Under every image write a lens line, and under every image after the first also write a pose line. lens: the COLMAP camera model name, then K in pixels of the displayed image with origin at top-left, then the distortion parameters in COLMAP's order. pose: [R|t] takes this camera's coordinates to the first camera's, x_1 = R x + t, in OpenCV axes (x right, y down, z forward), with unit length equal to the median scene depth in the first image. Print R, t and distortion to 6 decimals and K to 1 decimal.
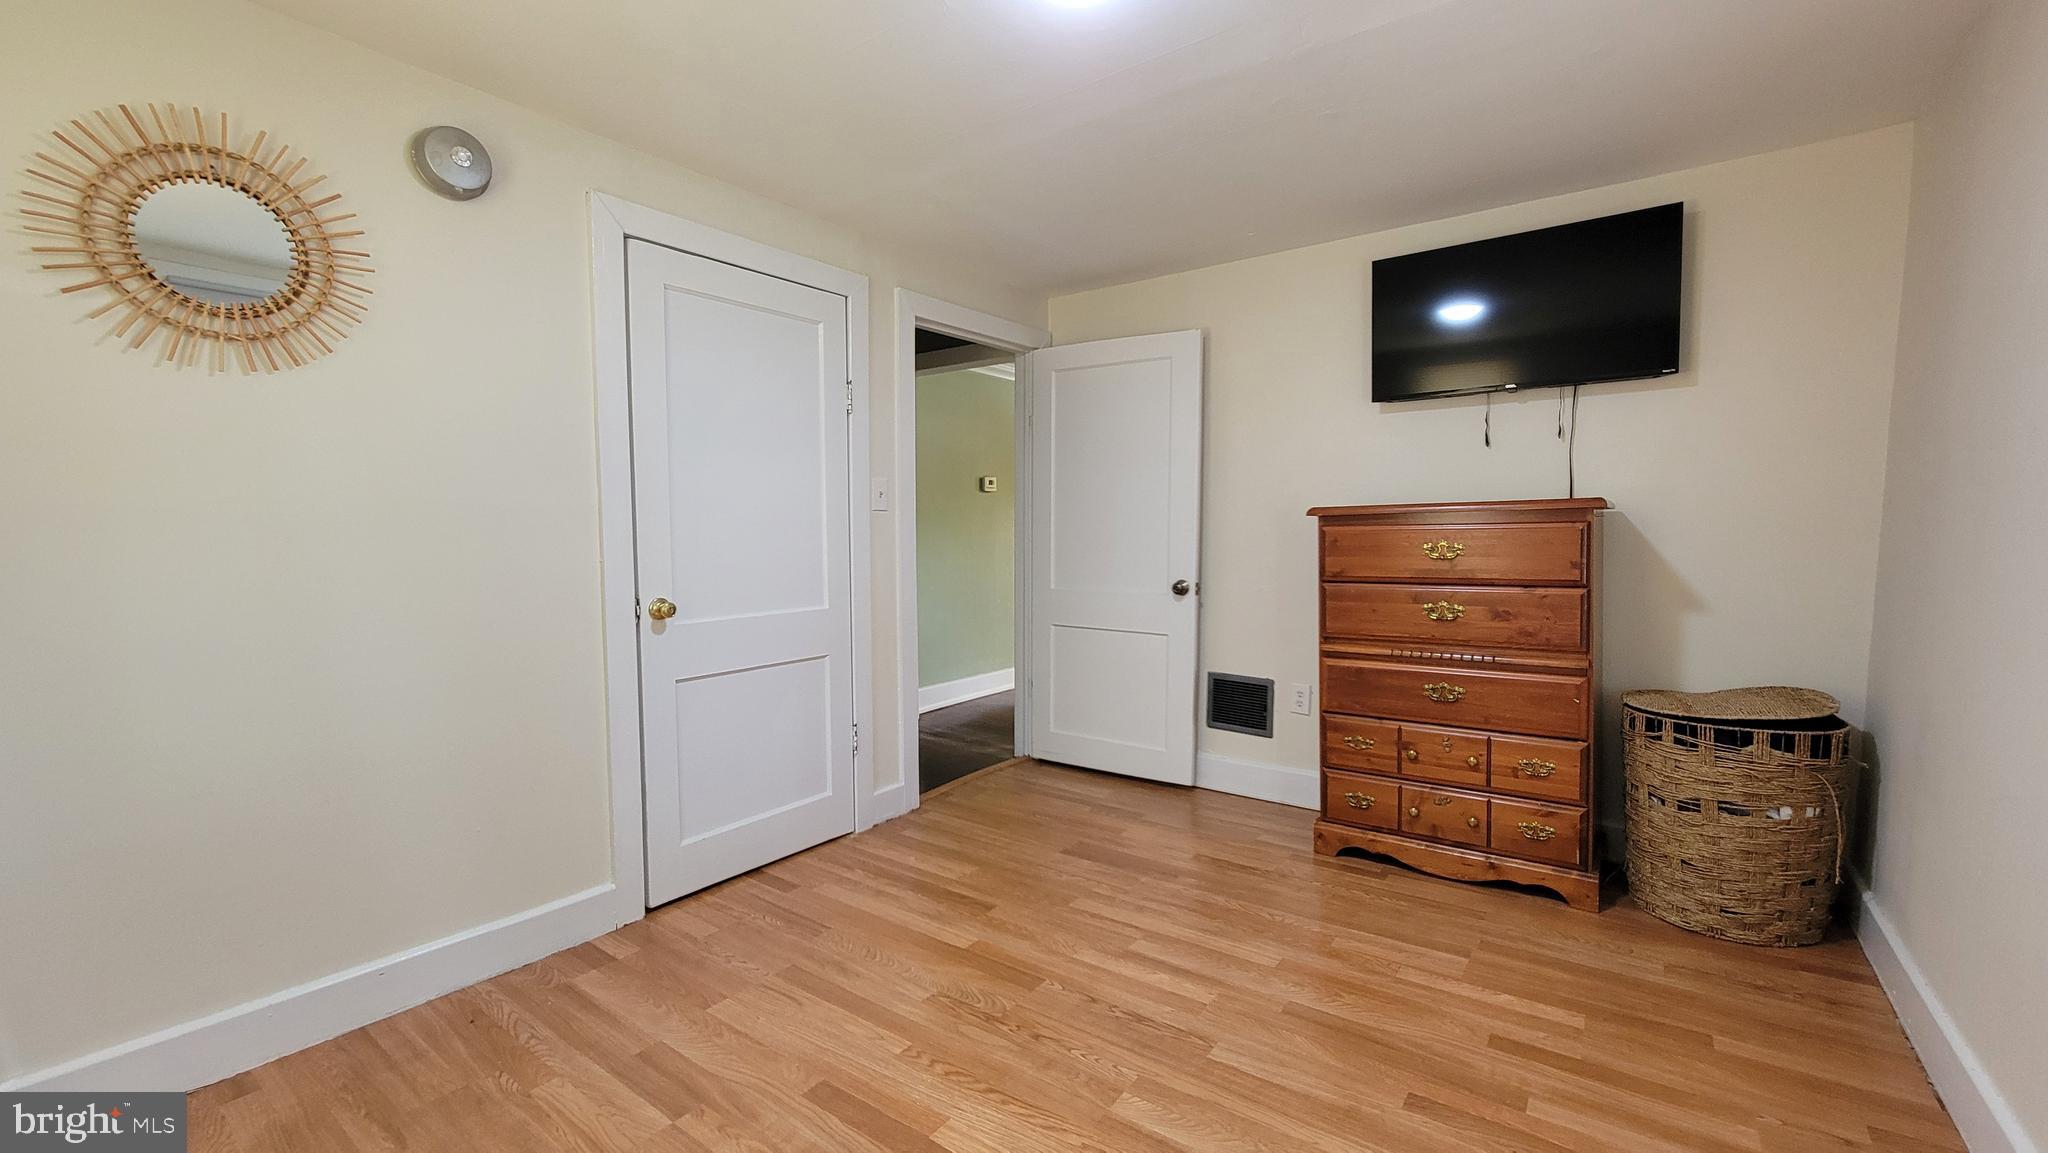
lens RADIAL K [[835.5, 0, 1026.9], [0, 835.5, 572.8], [0, 0, 1]] dist [-0.001003, -0.000658]
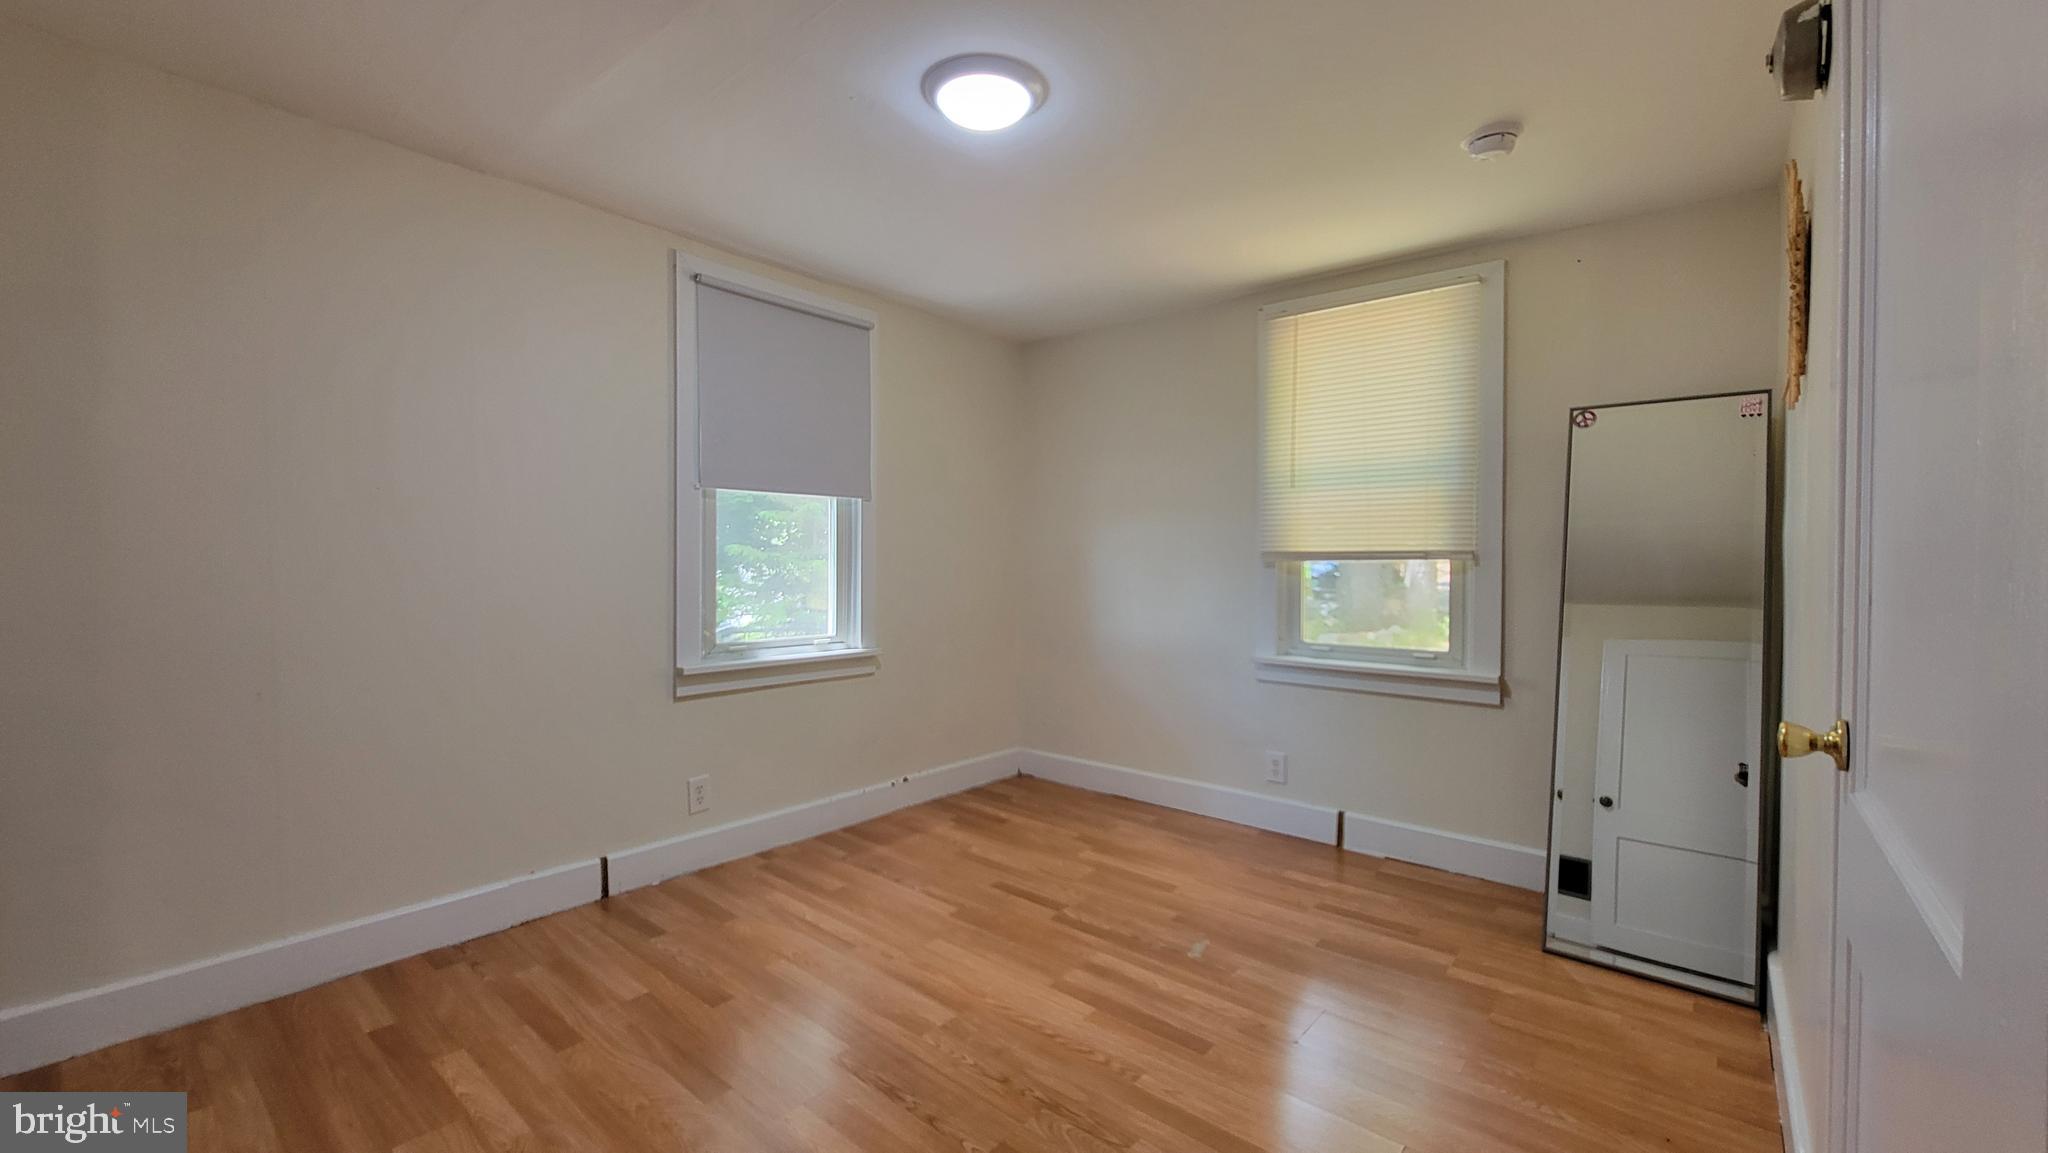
lens RADIAL K [[835.5, 0, 1020.0], [0, 835.5, 571.5], [0, 0, 1]] dist [-0.001003, -0.000658]
pose [[-0.997903, -0.005219, 0.064522, -0.067243], [-0.000784, 0.997645, 0.068583, -0.101126], [-0.064728, 0.068389, -0.995557, 1.996024]]
